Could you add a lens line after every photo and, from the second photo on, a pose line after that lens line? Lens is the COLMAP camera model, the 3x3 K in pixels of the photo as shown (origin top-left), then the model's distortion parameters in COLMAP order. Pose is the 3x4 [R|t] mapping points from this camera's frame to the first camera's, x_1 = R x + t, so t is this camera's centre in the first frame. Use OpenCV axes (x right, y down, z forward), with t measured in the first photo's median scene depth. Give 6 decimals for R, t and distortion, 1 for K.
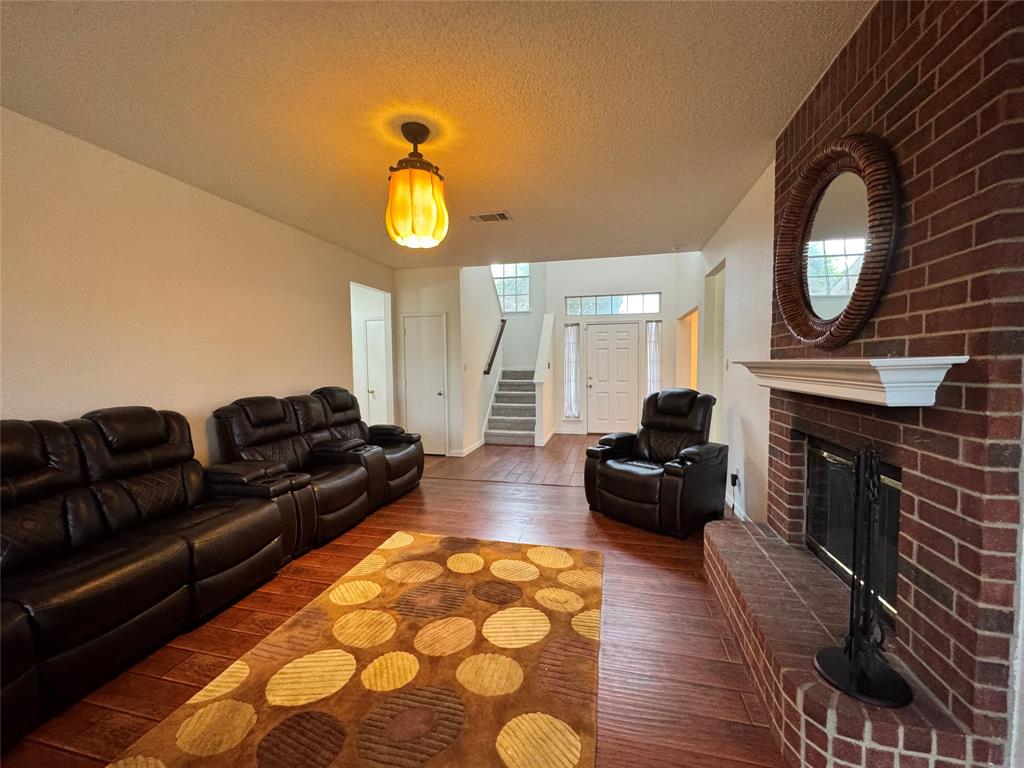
lens RADIAL K [[407.8, 0, 512.0], [0, 407.8, 384.0], [0, 0, 1]] dist [-0.001051, -0.000137]
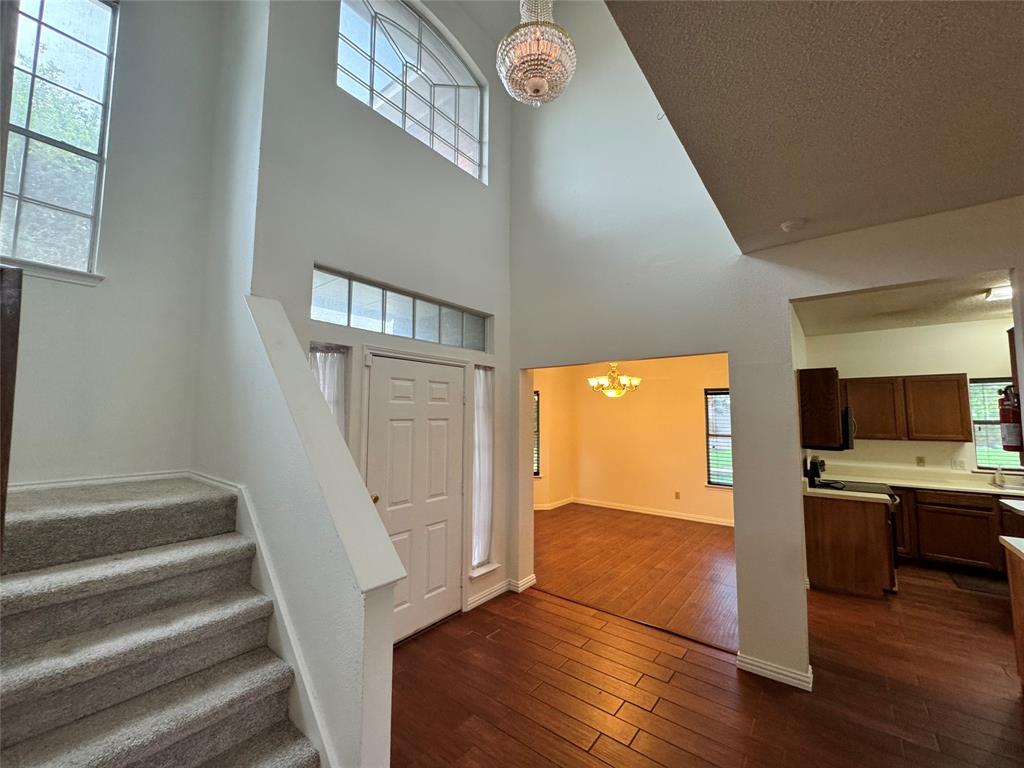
lens RADIAL K [[407.8, 0, 512.0], [0, 407.8, 384.0], [0, 0, 1]] dist [-0.001051, -0.000137]
pose [[0.414213, 0.083482, 0.906343, -0.105472], [0.041419, 0.993024, -0.110395, -0.076876], [-0.909237, 0.083267, 0.407866, 0.784064]]
